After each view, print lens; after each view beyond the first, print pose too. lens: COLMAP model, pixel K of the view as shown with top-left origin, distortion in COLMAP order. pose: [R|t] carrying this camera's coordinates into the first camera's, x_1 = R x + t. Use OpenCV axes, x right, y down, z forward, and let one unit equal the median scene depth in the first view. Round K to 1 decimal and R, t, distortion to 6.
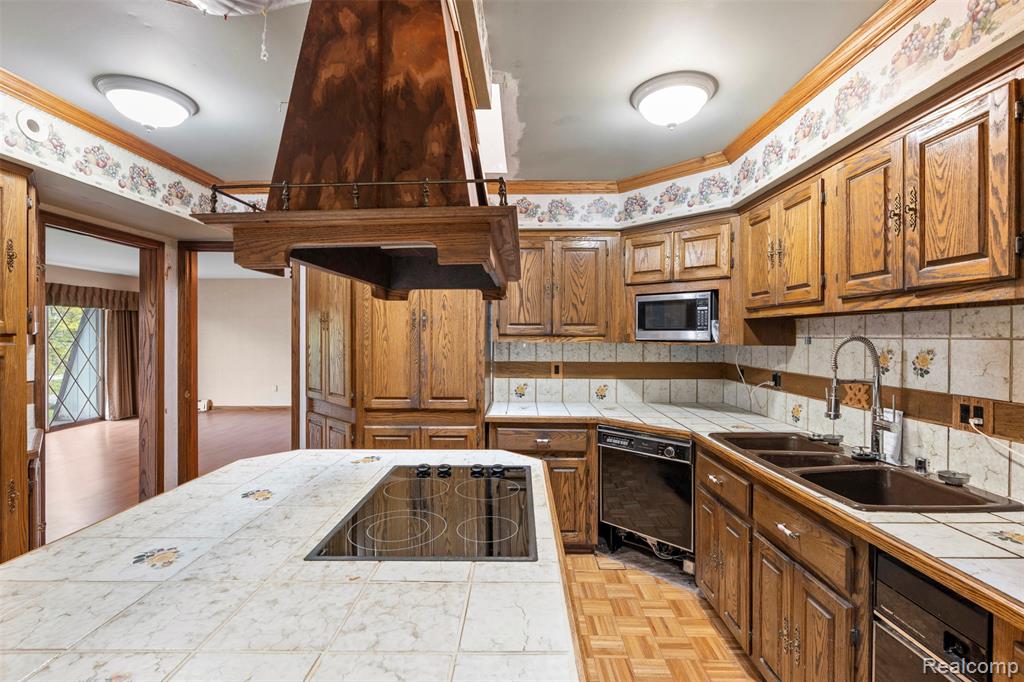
lens RADIAL K [[460.4, 0, 512.6], [0, 460.4, 337.7], [0, 0, 1]] dist [-0.001564, -0.000033]
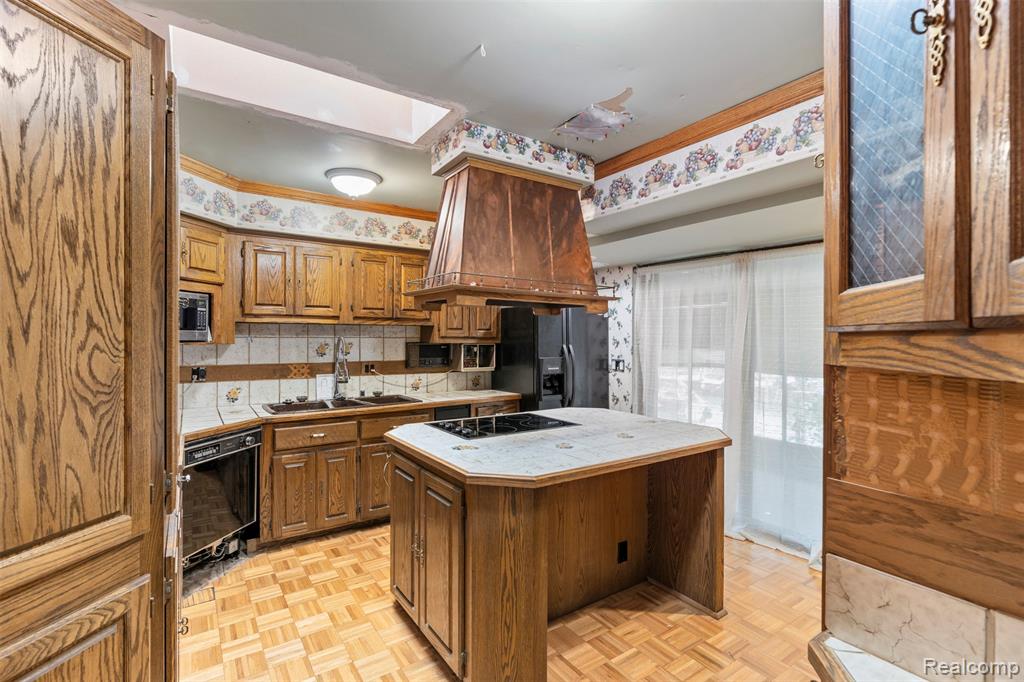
lens RADIAL K [[490.8, 0, 516.3], [0, 490.8, 337.5], [0, 0, 1]] dist [-0.000549, -0.000017]
pose [[-0.568538, -0.006737, 0.822630, -1.262827], [-0.002340, 0.999976, 0.006572, -0.013419], [-0.822654, 0.001812, -0.568539, 1.451370]]
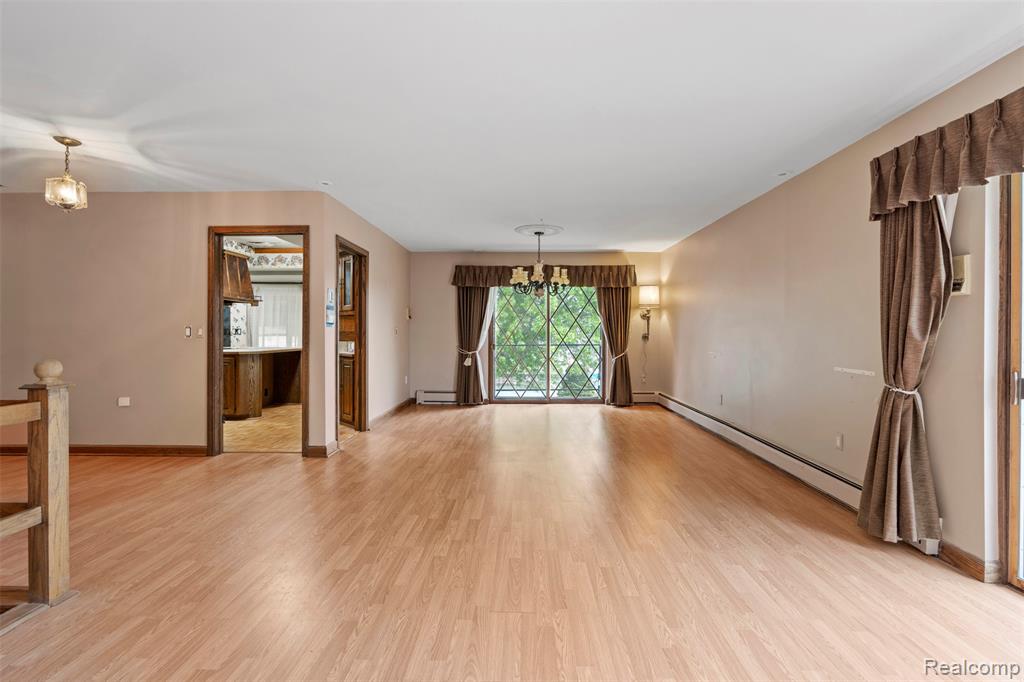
lens RADIAL K [[460.4, 0, 513.3], [0, 460.4, 335.1], [0, 0, 1]] dist [-0.001564, -0.000033]
pose [[-0.999384, -0.010517, 0.033471, -1.775237], [-0.010109, 0.999873, 0.012333, 0.034221], [-0.033597, 0.011987, -0.999364, 2.628610]]
